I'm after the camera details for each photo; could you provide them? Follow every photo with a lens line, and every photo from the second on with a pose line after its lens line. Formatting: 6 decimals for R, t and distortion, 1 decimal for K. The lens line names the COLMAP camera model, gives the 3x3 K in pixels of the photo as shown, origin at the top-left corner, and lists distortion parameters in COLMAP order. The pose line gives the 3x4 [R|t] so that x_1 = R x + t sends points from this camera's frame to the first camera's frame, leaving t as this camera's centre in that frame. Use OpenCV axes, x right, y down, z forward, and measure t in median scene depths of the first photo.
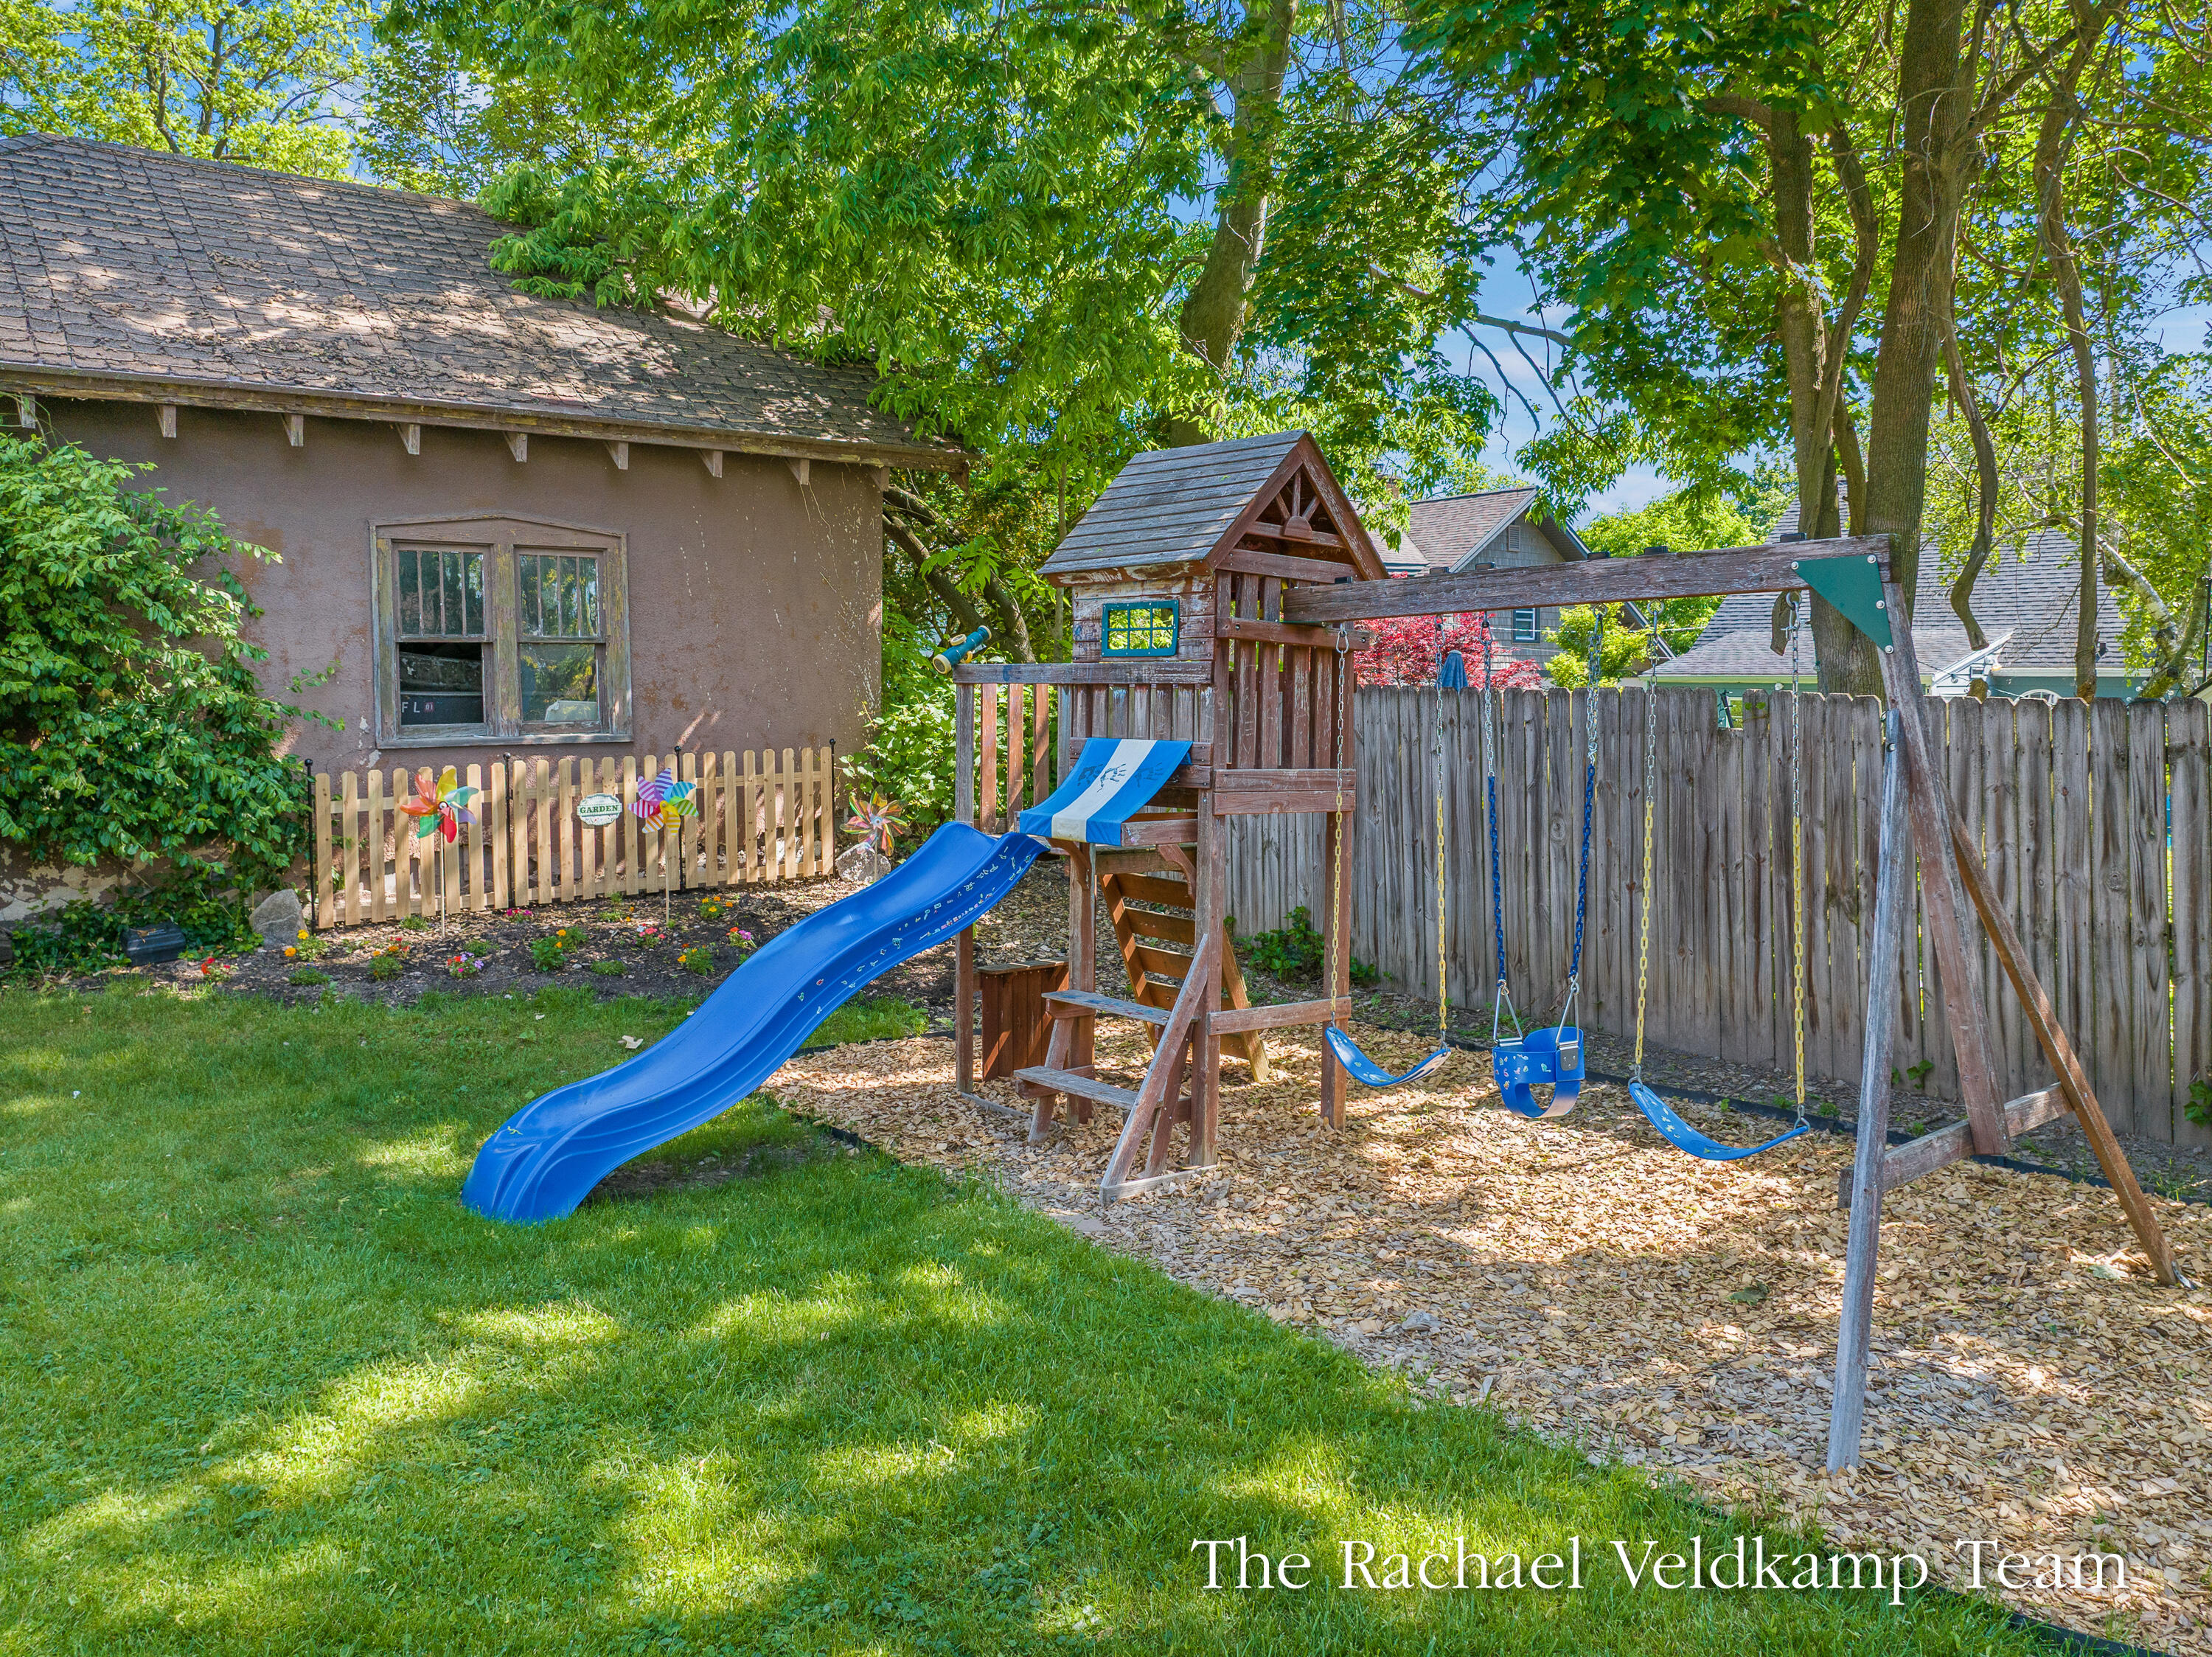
lens RADIAL K [[1588.3, 0, 1106.0], [0, 1588.3, 828.5], [0, 0, 1]] dist [-0.034940, 0.002666]
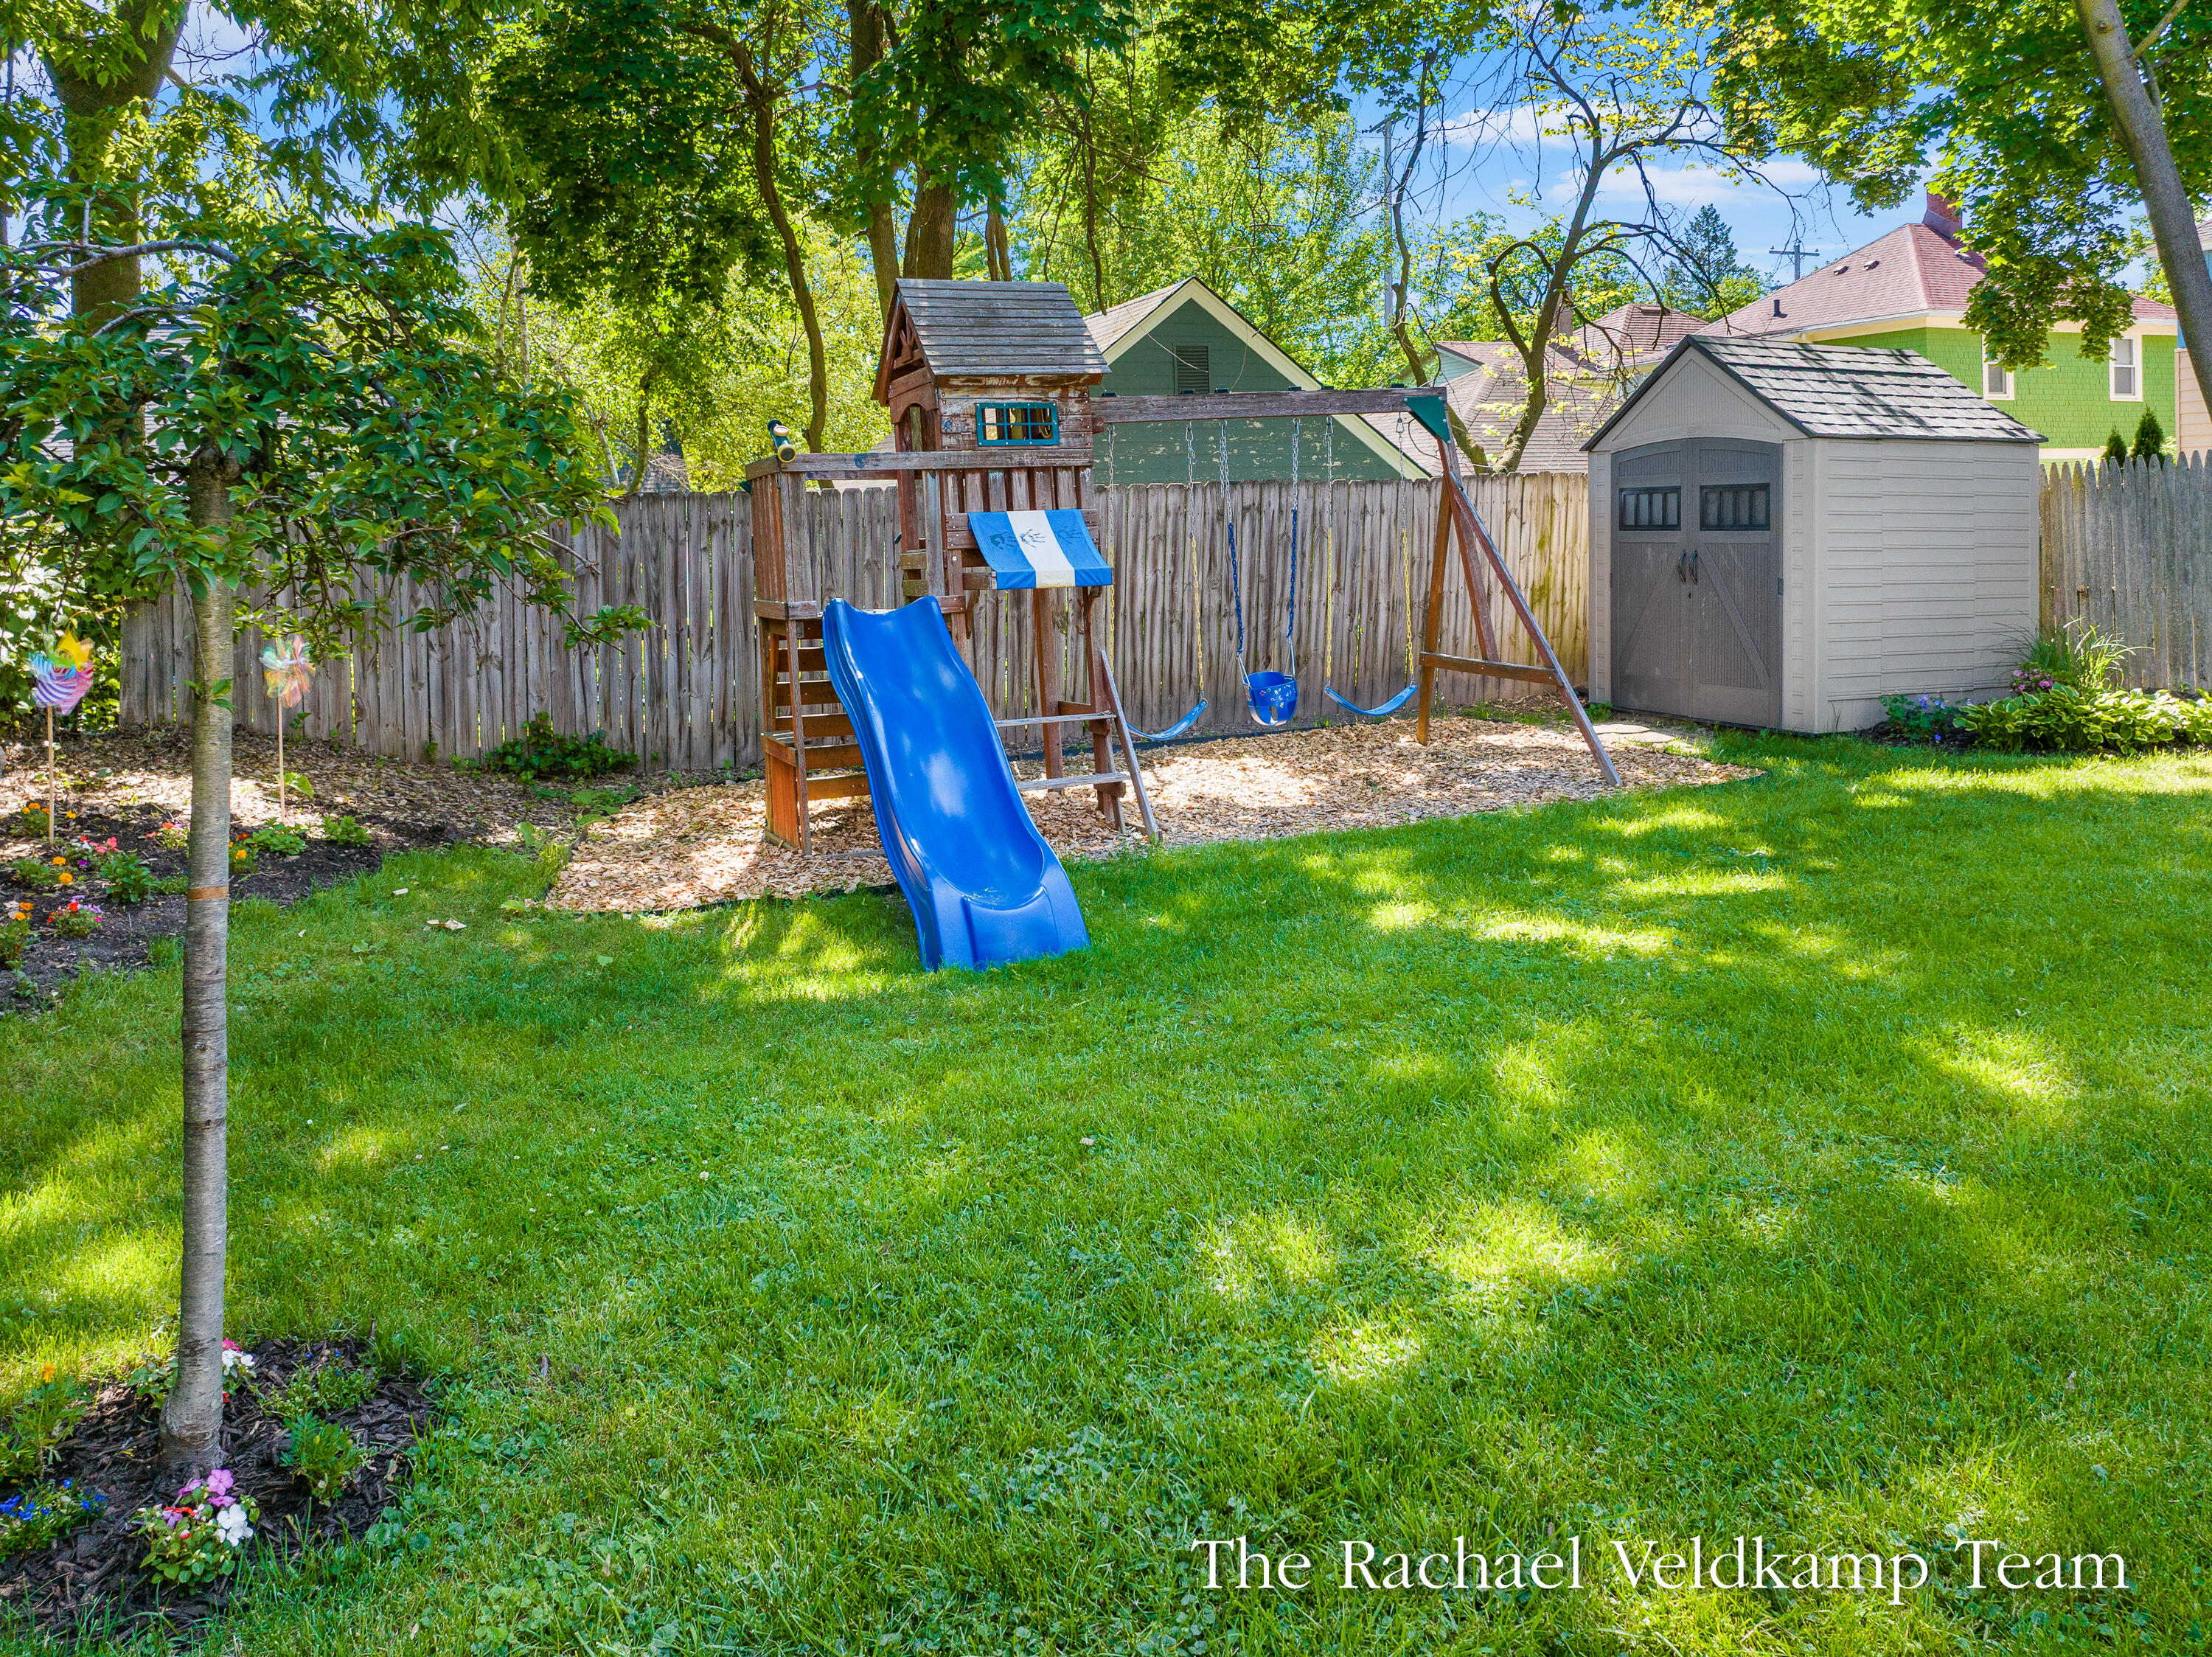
lens RADIAL K [[1588.3, 0, 1106.0], [0, 1588.3, 828.5], [0, 0, 1]] dist [-0.034940, 0.002666]
pose [[0.333383, -0.195908, 0.922212, -1.153439], [0.117265, 0.979193, 0.165621, -0.007707], [-0.935470, 0.052928, 0.349419, 0.472064]]
